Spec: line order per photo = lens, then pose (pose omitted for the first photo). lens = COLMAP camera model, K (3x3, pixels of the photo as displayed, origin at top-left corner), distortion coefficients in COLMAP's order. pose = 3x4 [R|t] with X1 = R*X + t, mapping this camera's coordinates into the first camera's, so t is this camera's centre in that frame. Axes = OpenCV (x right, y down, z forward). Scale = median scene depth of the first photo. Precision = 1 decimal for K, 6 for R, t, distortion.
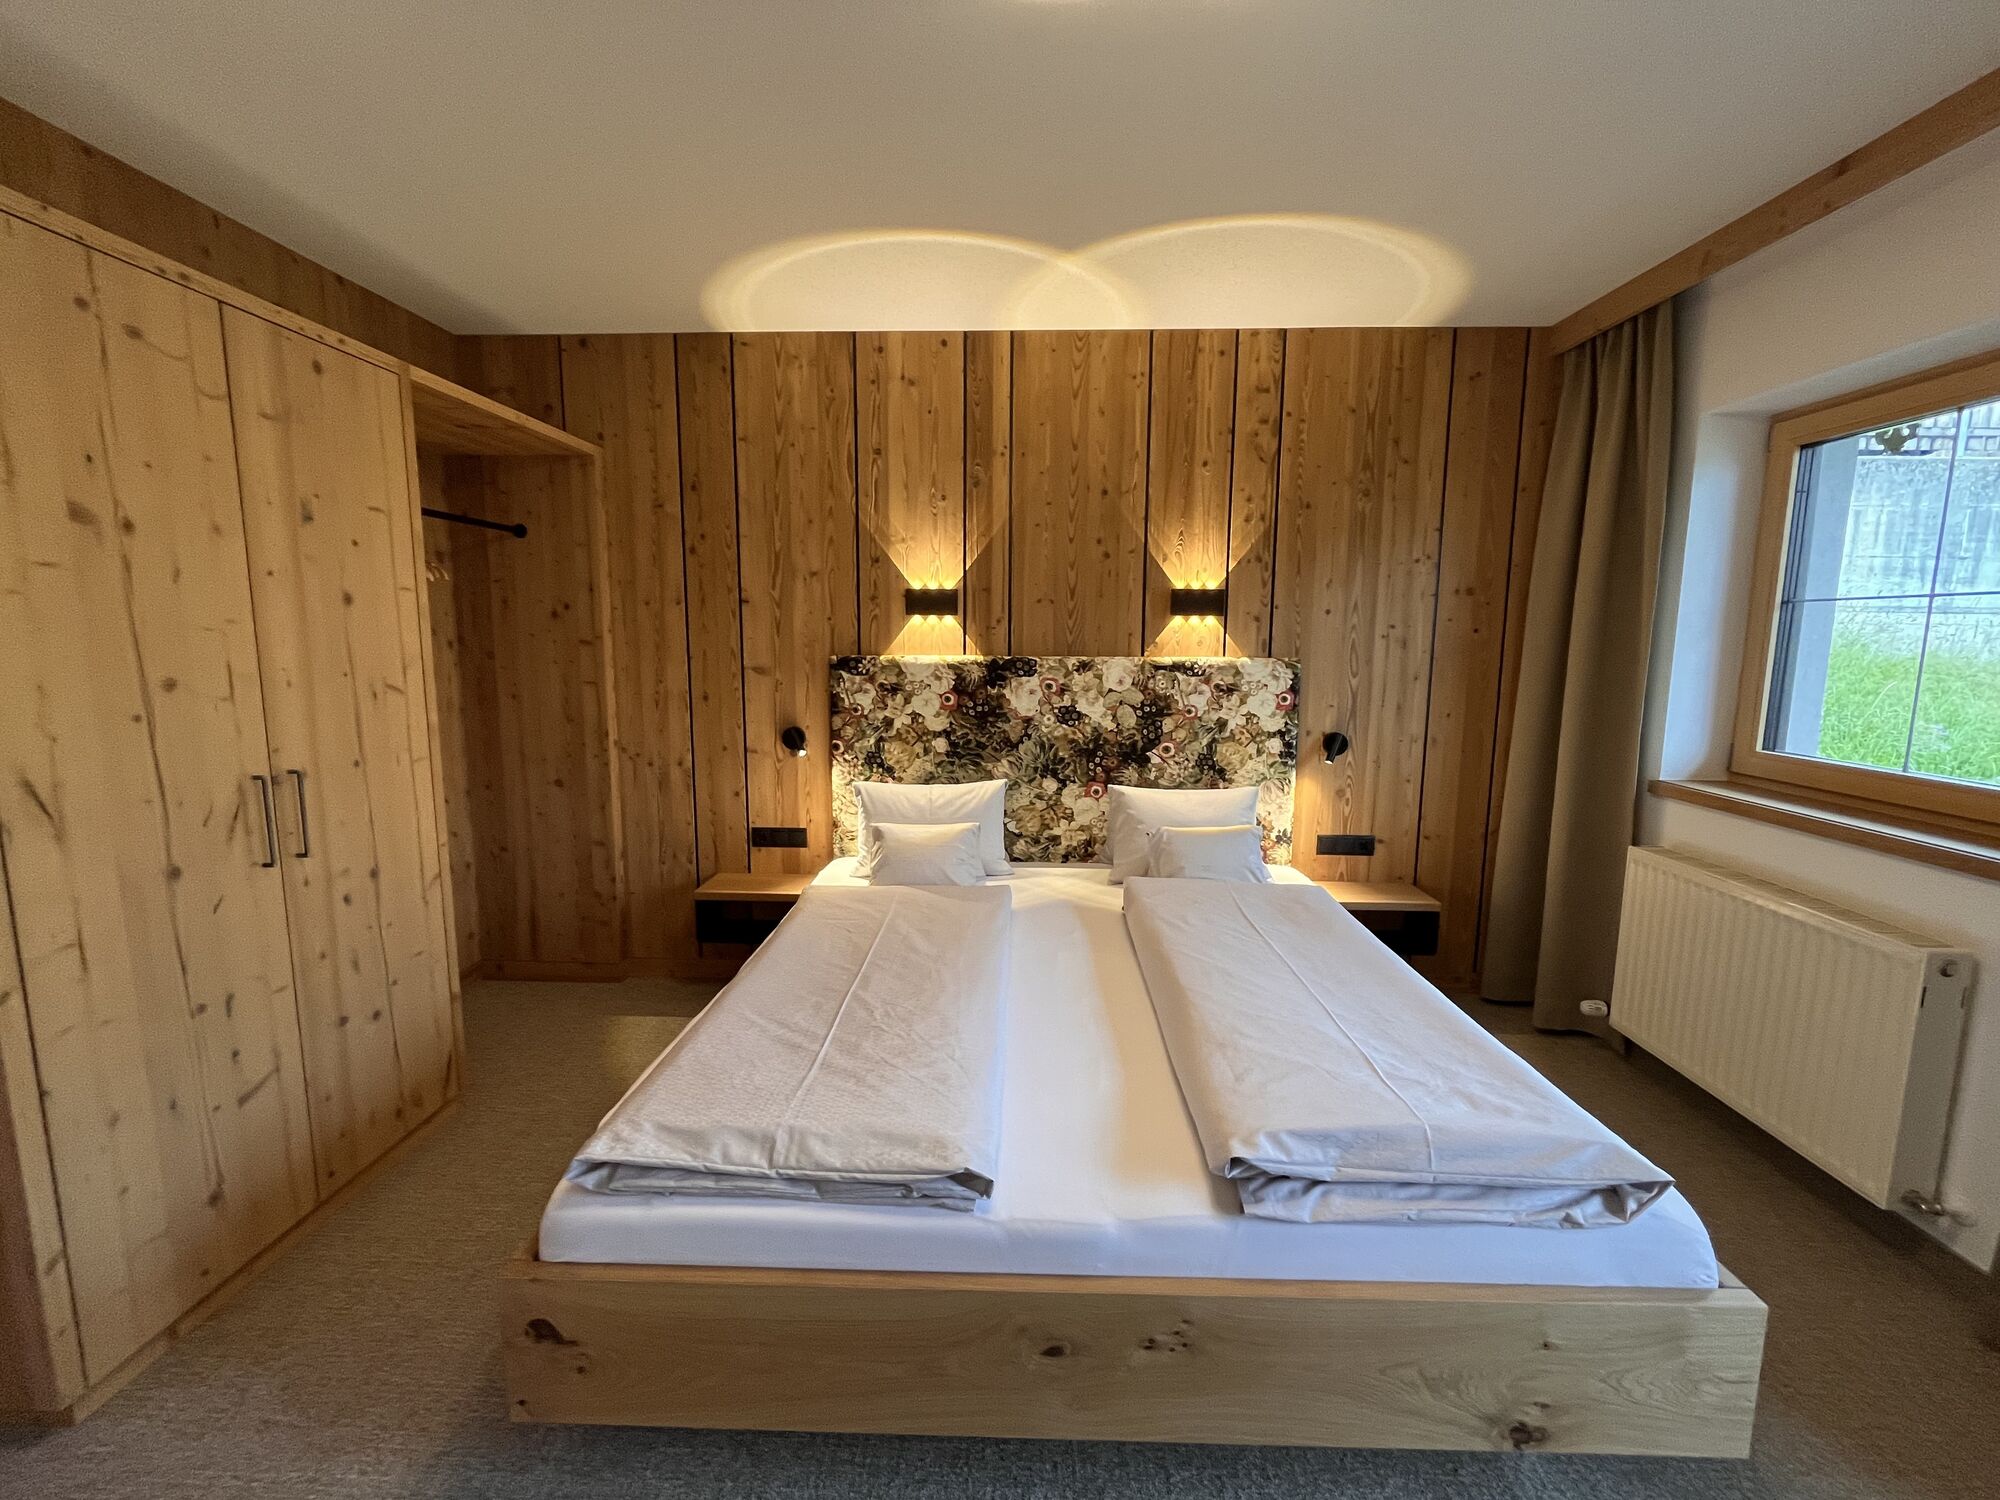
lens RADIAL K [[800.8, 0, 1012.0], [0, 800.8, 728.1], [0, 0, 1]] dist [-0.002625, -0.000211]
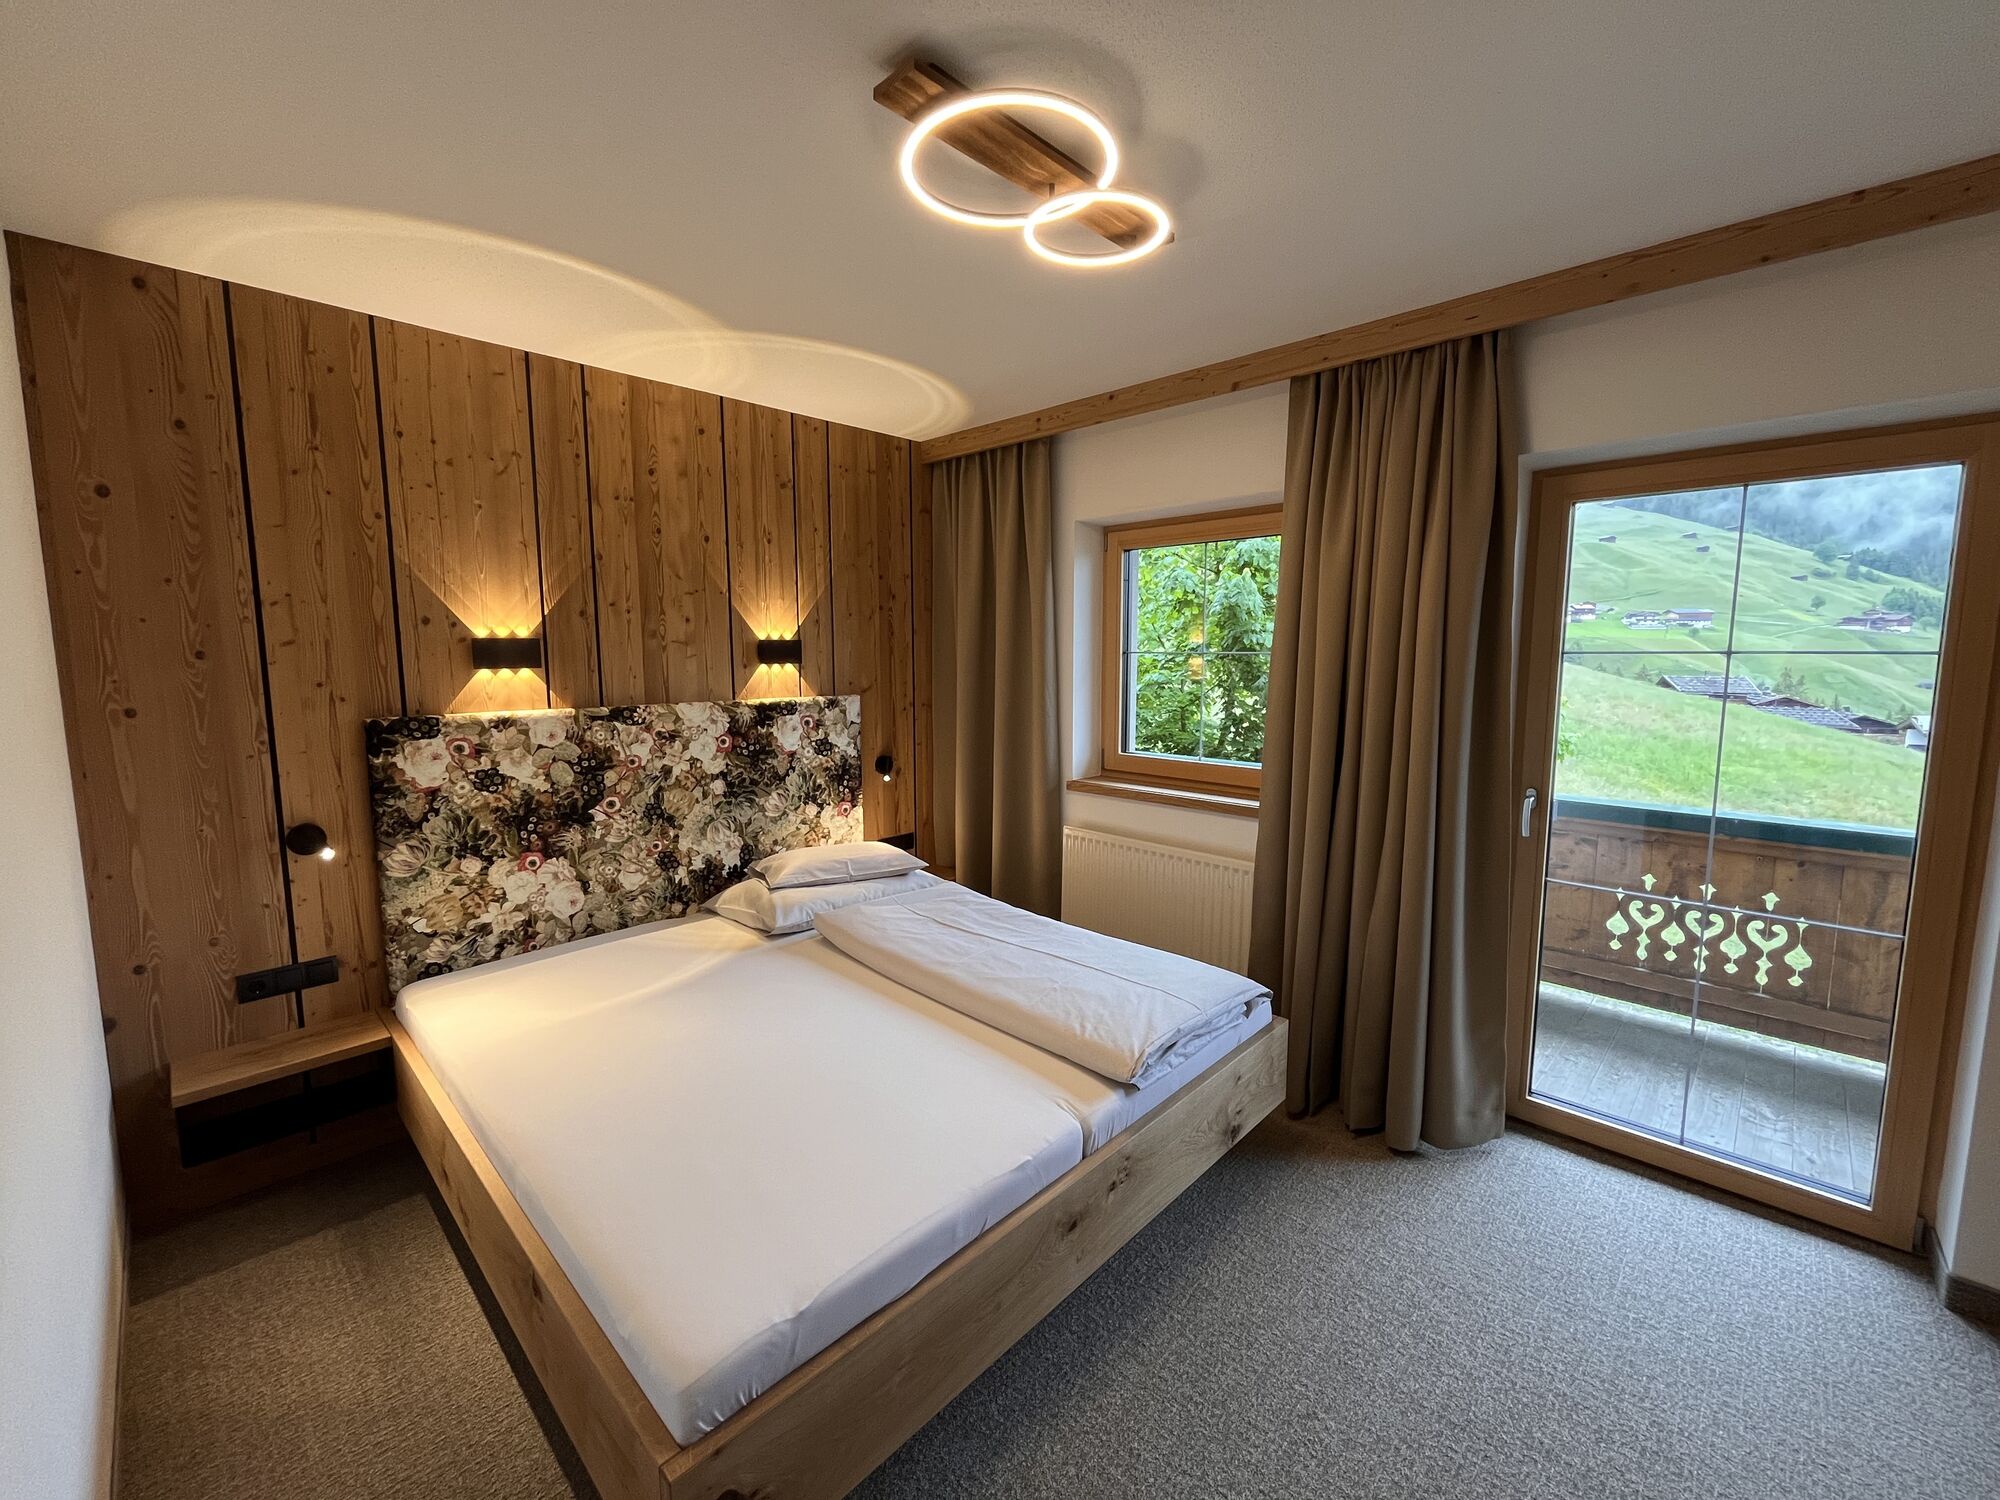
lens RADIAL K [[814.1, 0, 997.4], [0, 814.1, 745.8], [0, 0, 1]] dist [-0.003398, 0.000056]
pose [[0.690775, -0.087597, 0.717744, -0.370163], [0.113970, 0.993417, 0.011553, -0.001490], [-0.714031, 0.073821, 0.696211, 0.005412]]
